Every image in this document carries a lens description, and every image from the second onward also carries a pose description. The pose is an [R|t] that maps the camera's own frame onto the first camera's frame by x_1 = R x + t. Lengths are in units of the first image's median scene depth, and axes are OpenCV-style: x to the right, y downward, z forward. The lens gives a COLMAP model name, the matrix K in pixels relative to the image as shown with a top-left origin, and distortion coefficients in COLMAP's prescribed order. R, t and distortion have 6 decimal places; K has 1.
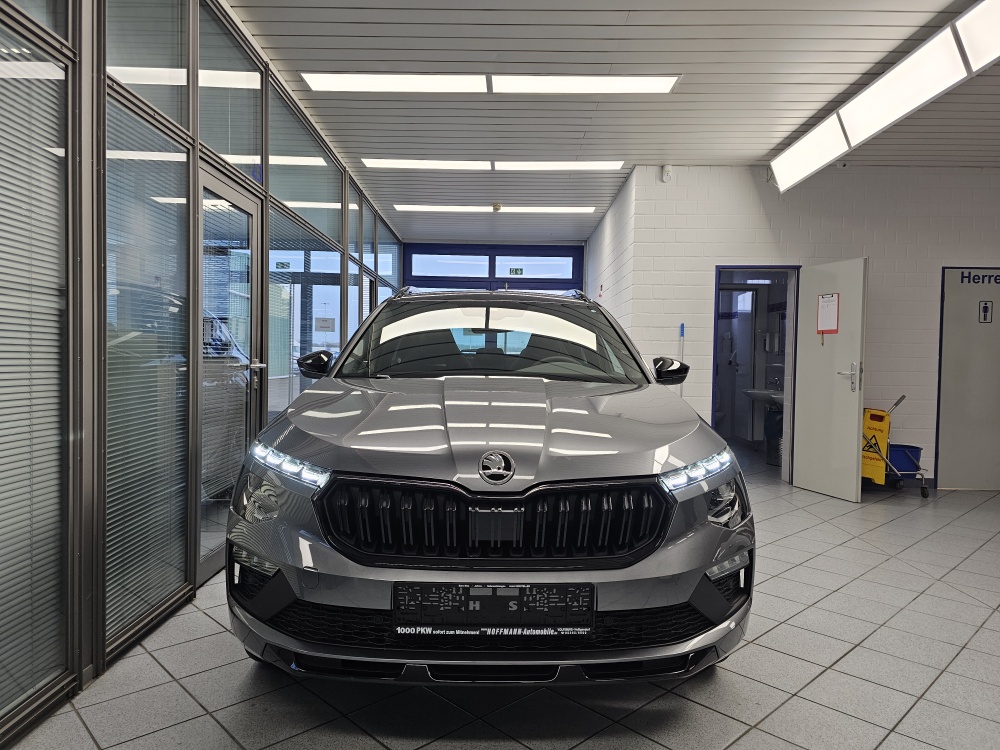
lens RADIAL K [[686.2, 0, 502.4], [0, 686.2, 376.6], [0, 0, 1]] dist [0.051838, -0.046595]
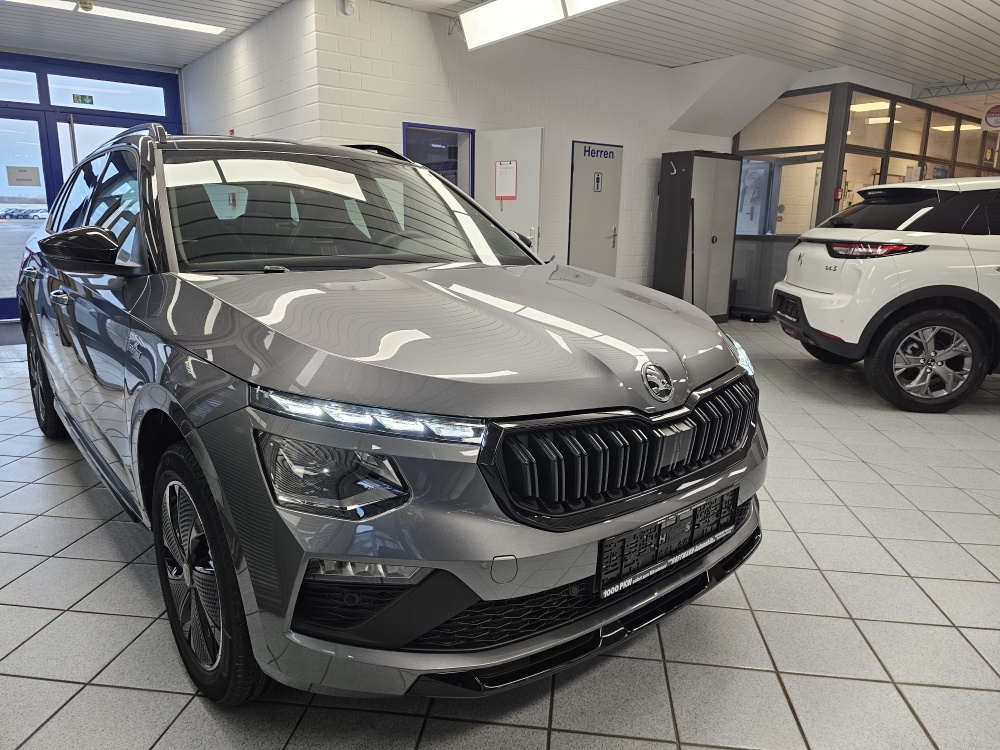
lens RADIAL K [[686.2, 0, 504.5], [0, 686.2, 368.9], [0, 0, 1]] dist [0.051838, -0.046595]
pose [[0.763531, -0.143058, 0.629726, -0.229976], [0.016448, 0.979145, 0.202495, -0.020286], [-0.645562, -0.144254, 0.749960, 0.159441]]
